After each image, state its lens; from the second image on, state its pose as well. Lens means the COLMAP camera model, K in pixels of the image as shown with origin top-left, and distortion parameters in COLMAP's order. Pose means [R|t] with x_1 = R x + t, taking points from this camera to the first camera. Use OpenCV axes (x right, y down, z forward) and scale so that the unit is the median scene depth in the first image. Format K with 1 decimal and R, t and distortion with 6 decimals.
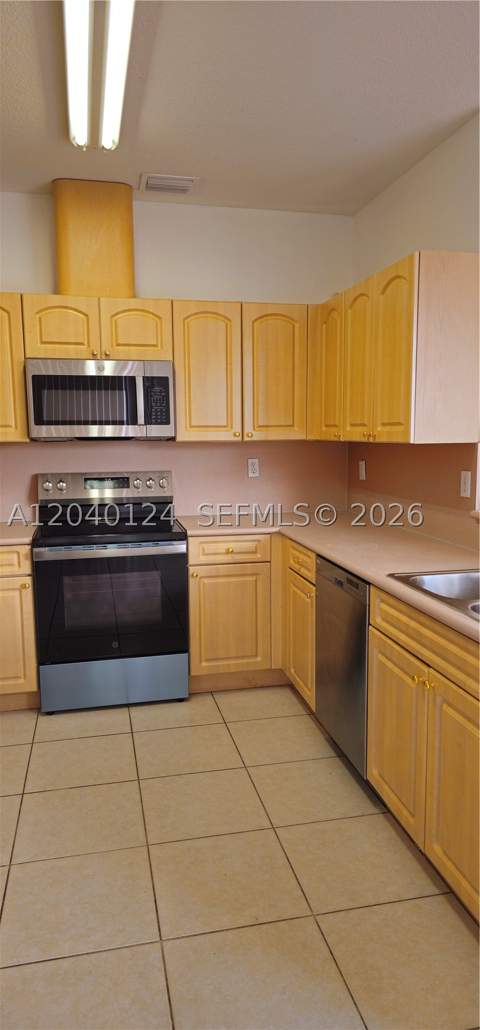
lens RADIAL K [[681.4, 0, 239.8], [0, 681.4, 536.1], [0, 0, 1]] dist [0.026776, -0.004013]
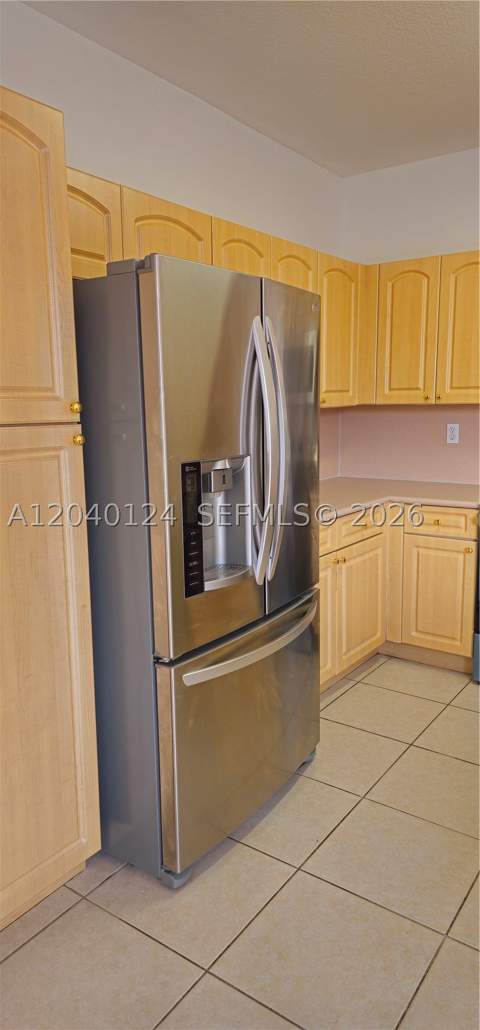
lens RADIAL K [[682.1, 0, 240.0], [0, 682.1, 515.0], [0, 0, 1]] dist [0.004851, 0.000109]
pose [[0.664253, 0.129710, -0.736168, 0.637790], [-0.113209, 0.990926, 0.072448, -0.040990], [0.738885, 0.035217, 0.672910, 0.281580]]
